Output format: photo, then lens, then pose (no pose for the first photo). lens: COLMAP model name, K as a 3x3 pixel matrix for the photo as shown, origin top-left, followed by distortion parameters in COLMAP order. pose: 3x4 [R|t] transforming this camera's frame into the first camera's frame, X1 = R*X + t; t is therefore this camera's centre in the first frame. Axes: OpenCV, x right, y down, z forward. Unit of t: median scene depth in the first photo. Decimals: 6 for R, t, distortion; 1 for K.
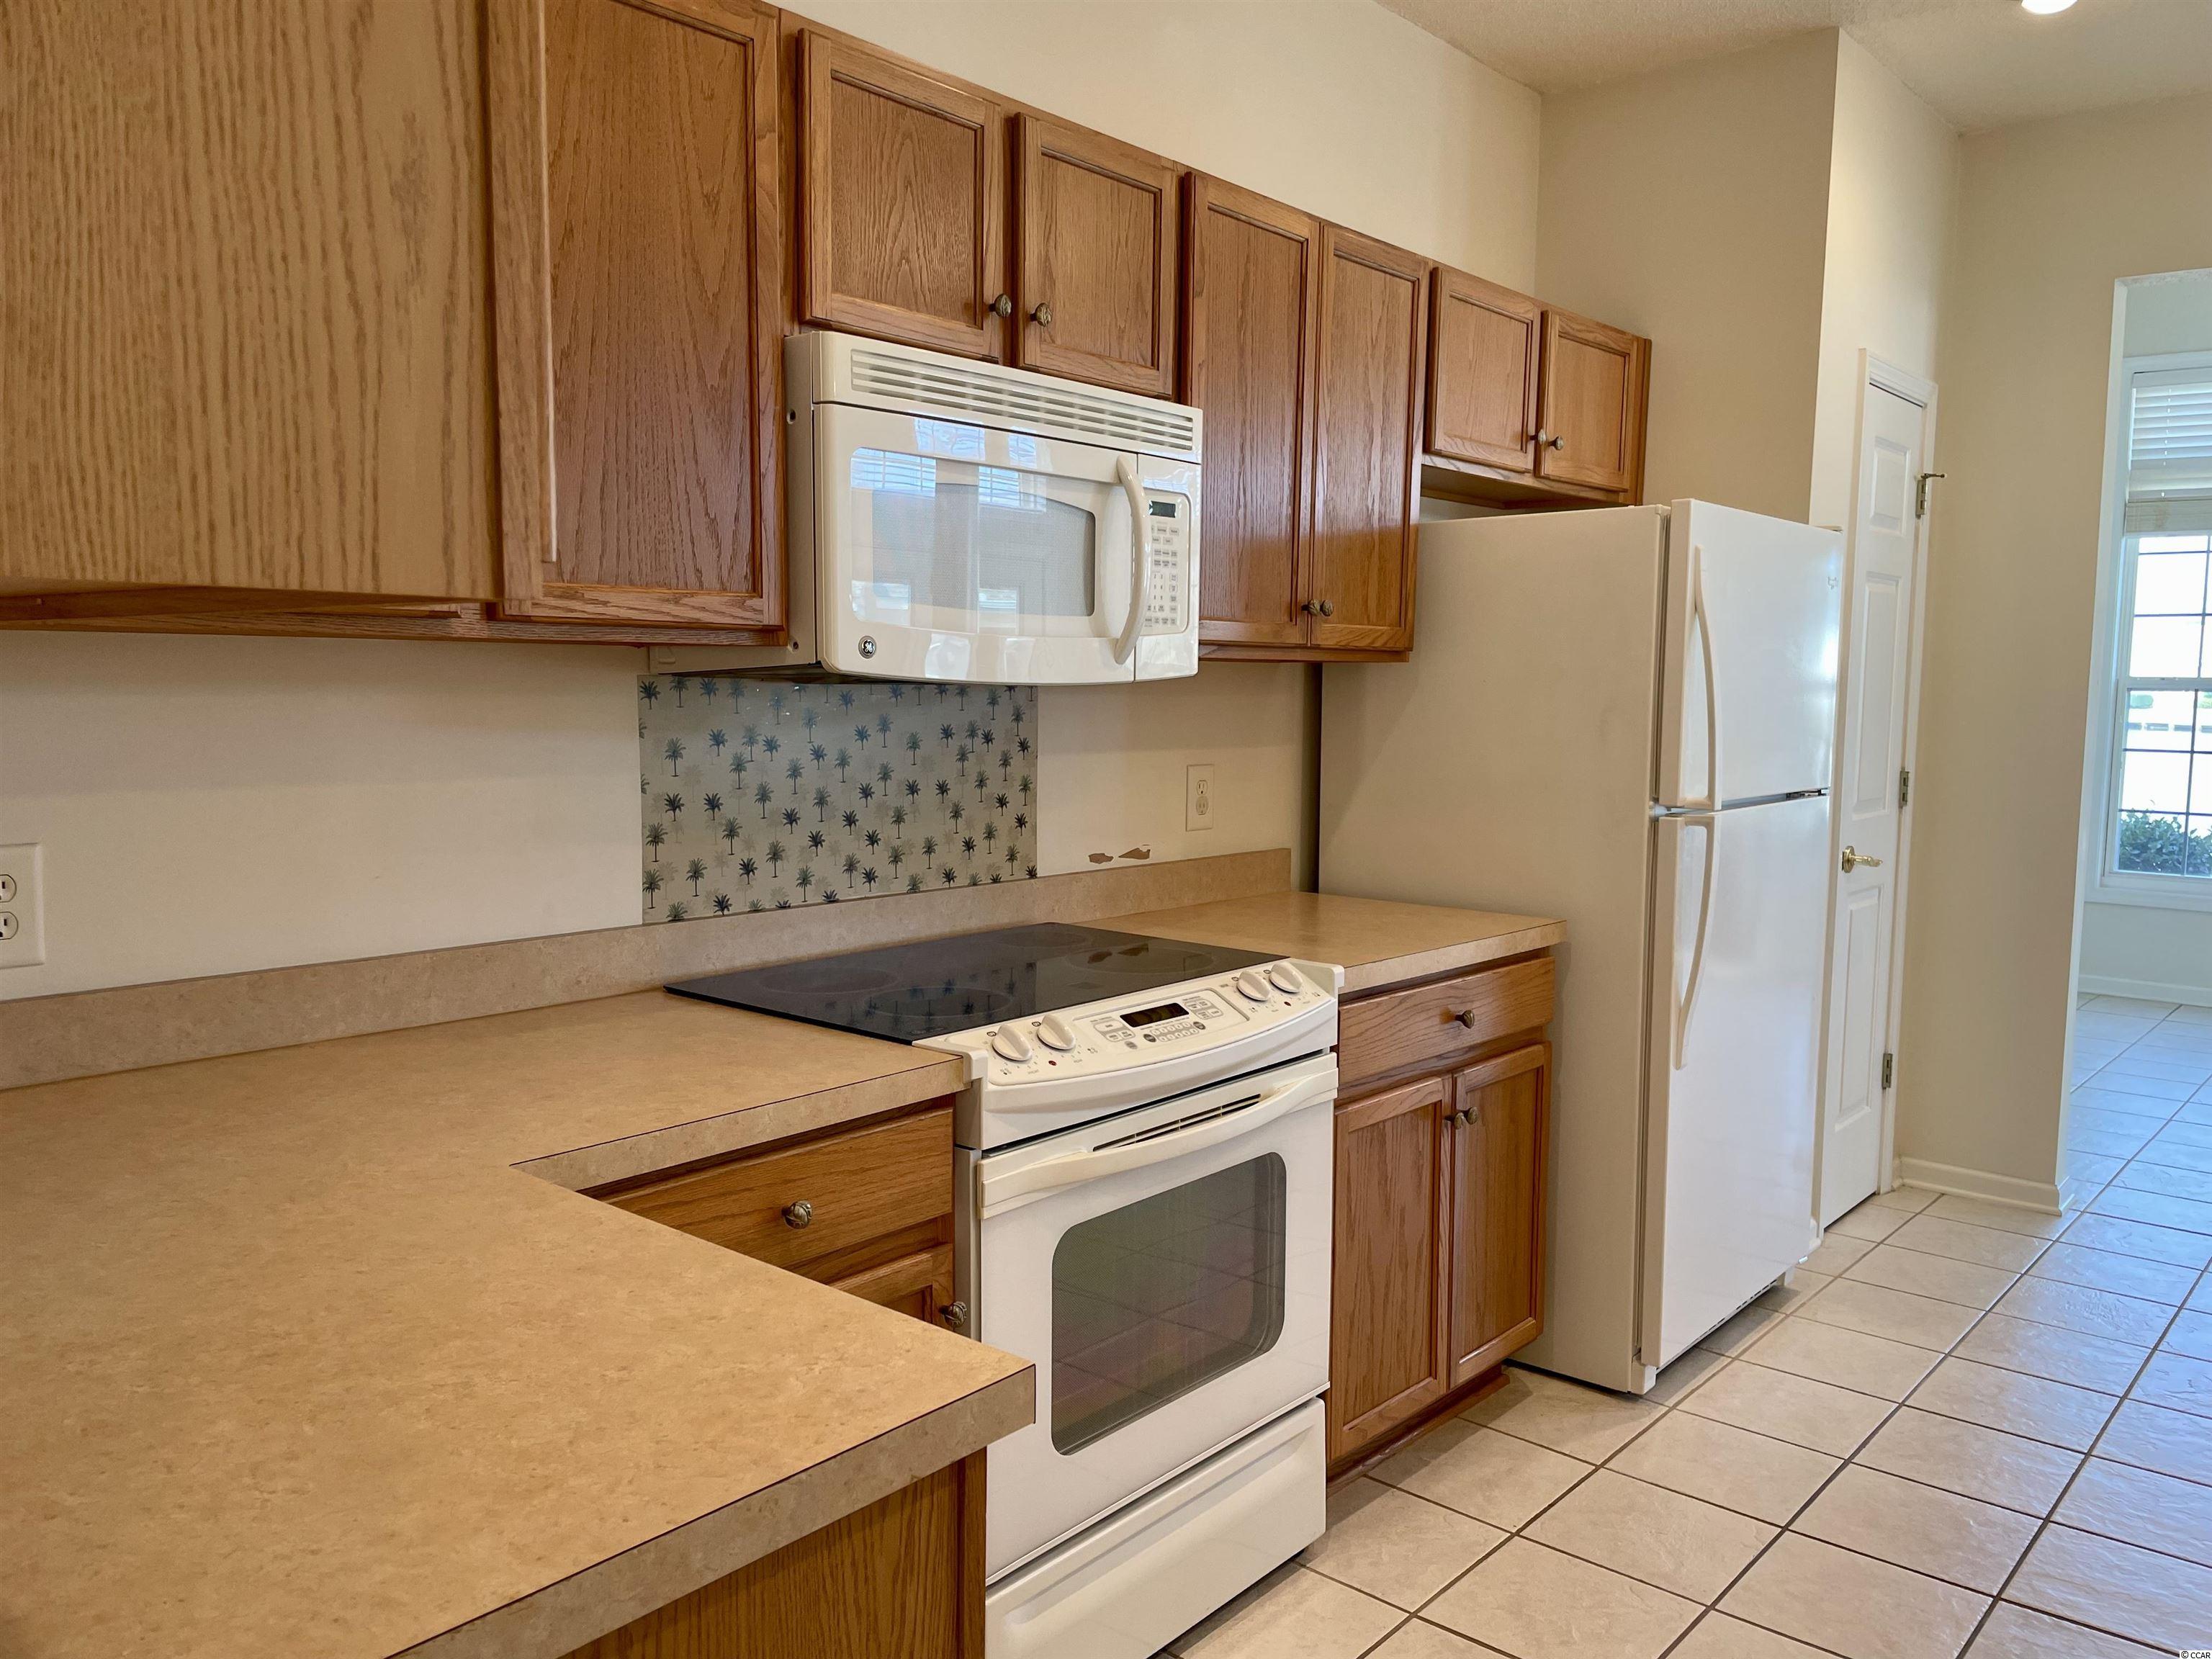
lens RADIAL K [[1669.4, 0, 1089.2], [0, 1669.4, 833.5], [0, 0, 1]] dist [0.083106, -0.104591]
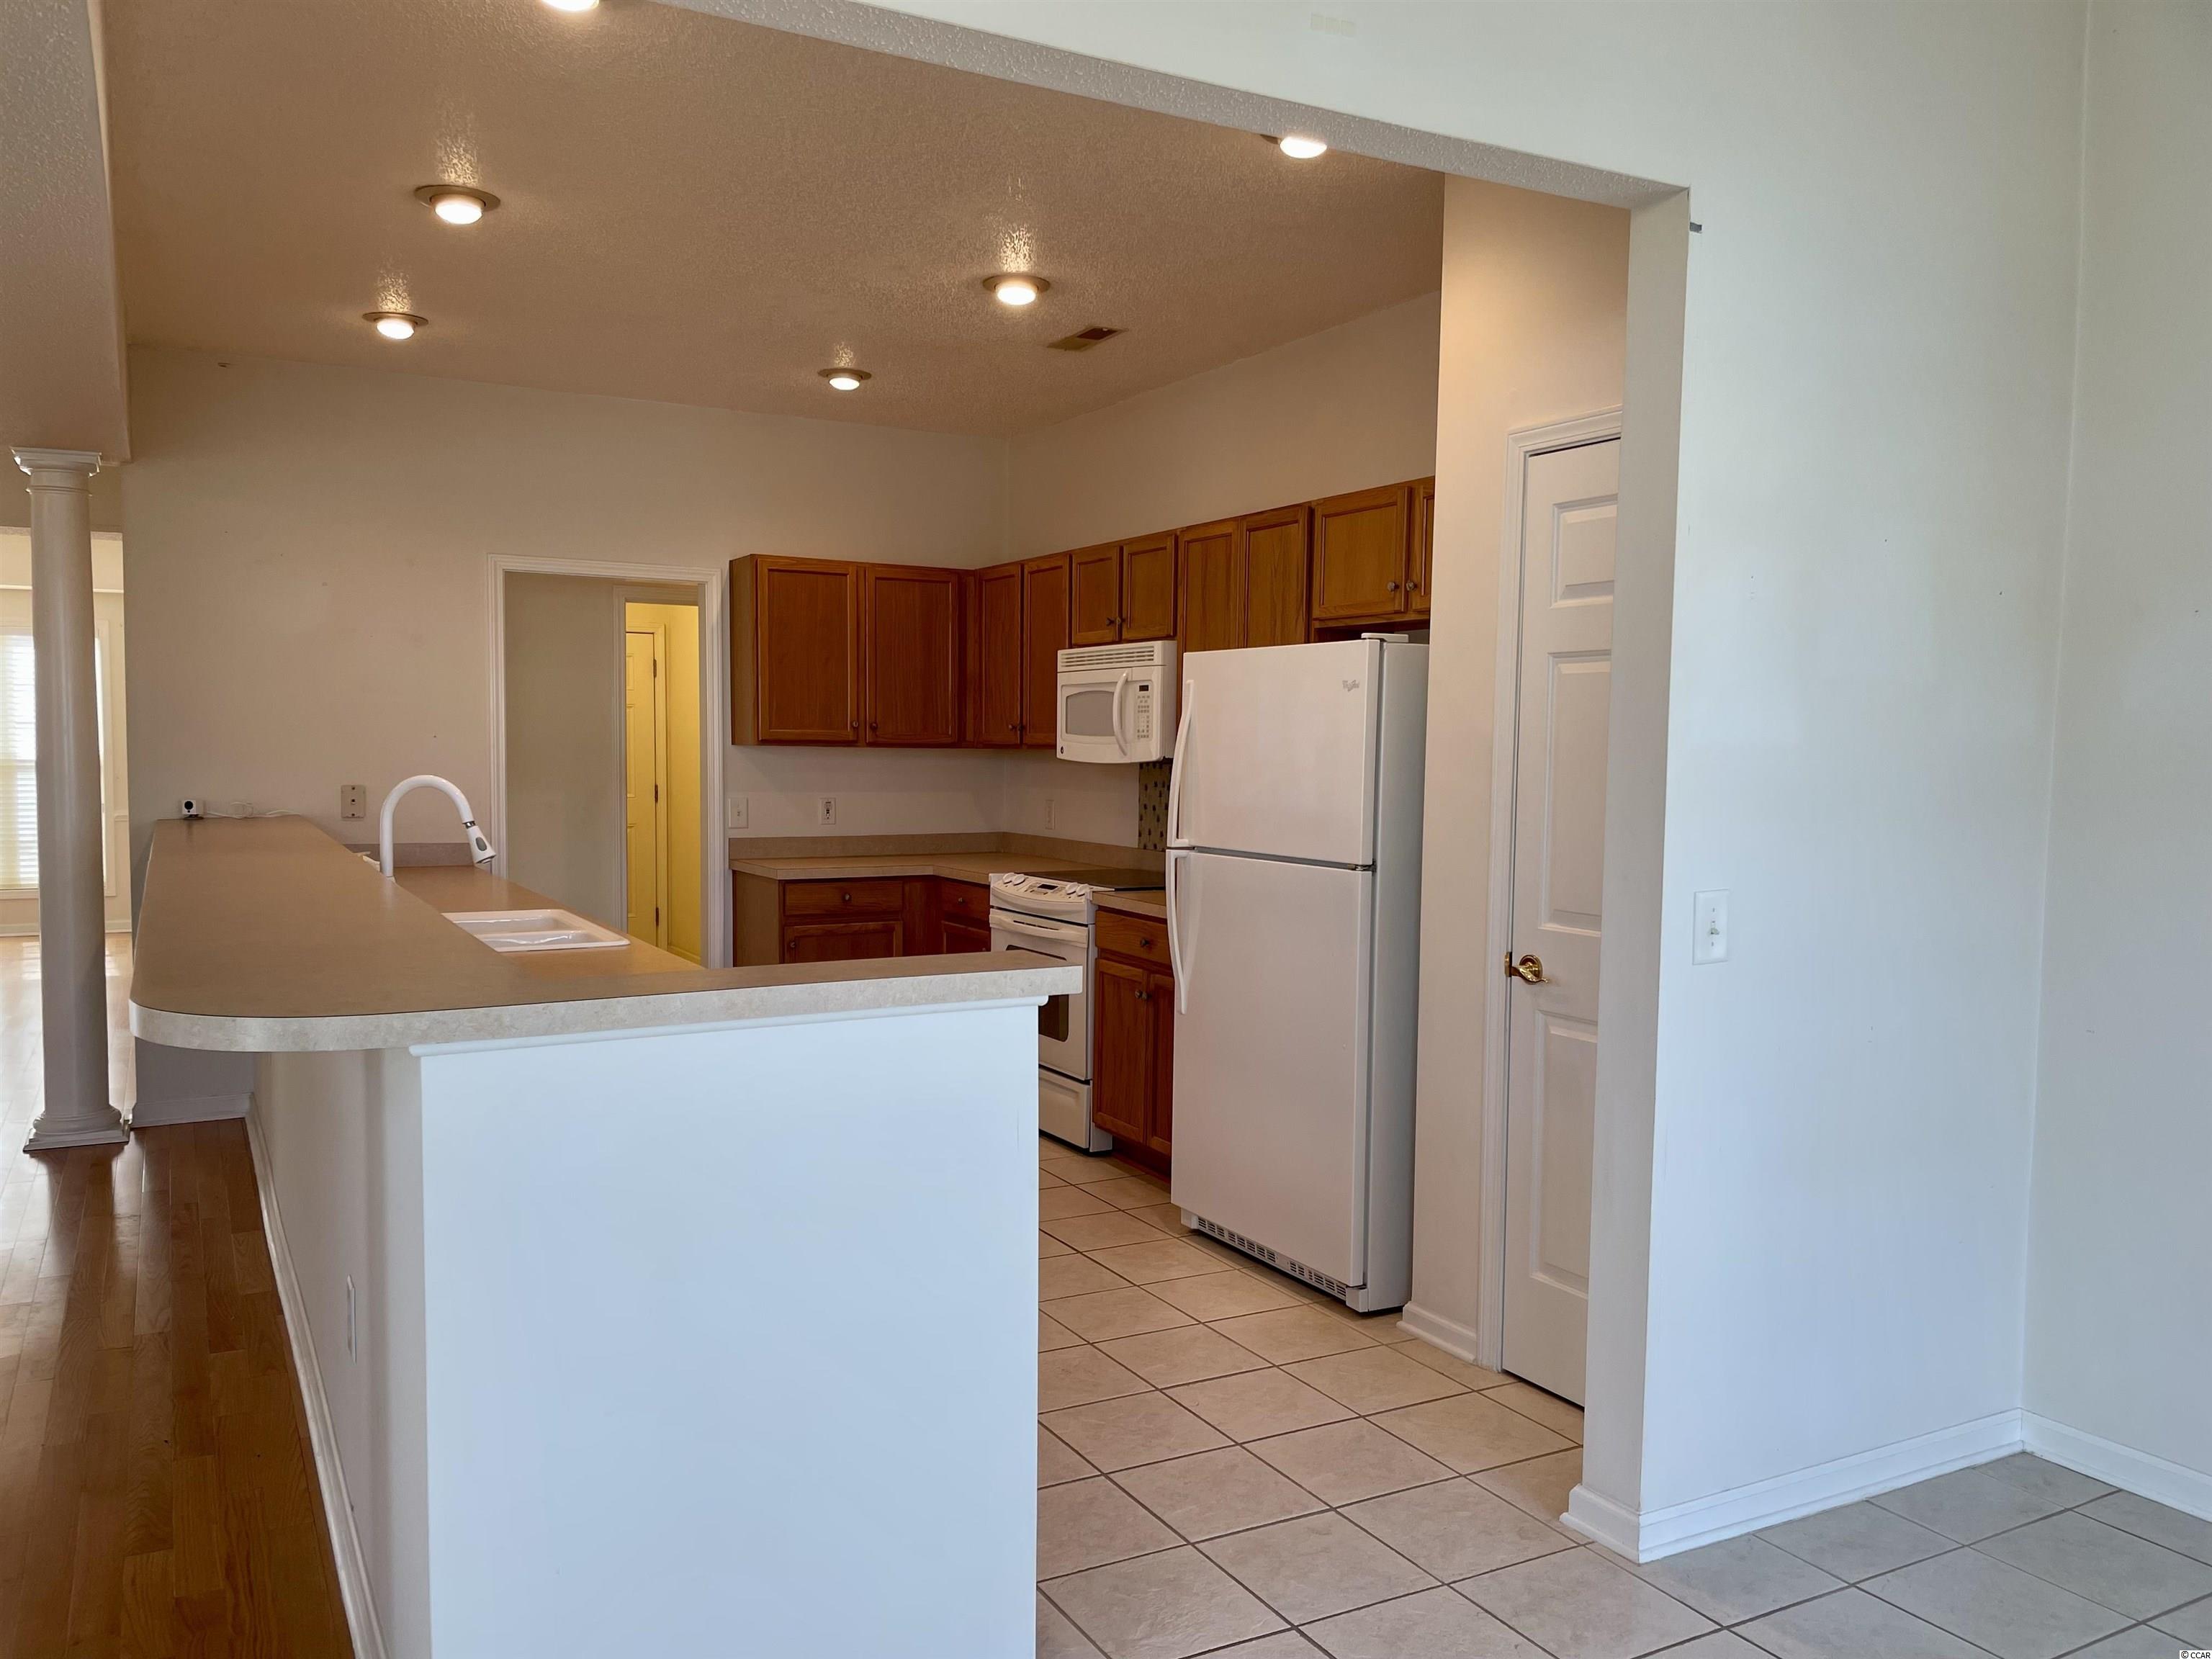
lens RADIAL K [[1669.4, 0, 1106.9], [0, 1669.4, 837.7], [0, 0, 1]] dist [0.083106, -0.104591]
pose [[-0.340559, 0.038700, -0.939426, 2.227277], [-0.105102, 0.991324, 0.078939, -0.167363], [0.934330, 0.125618, -0.333537, 1.753220]]
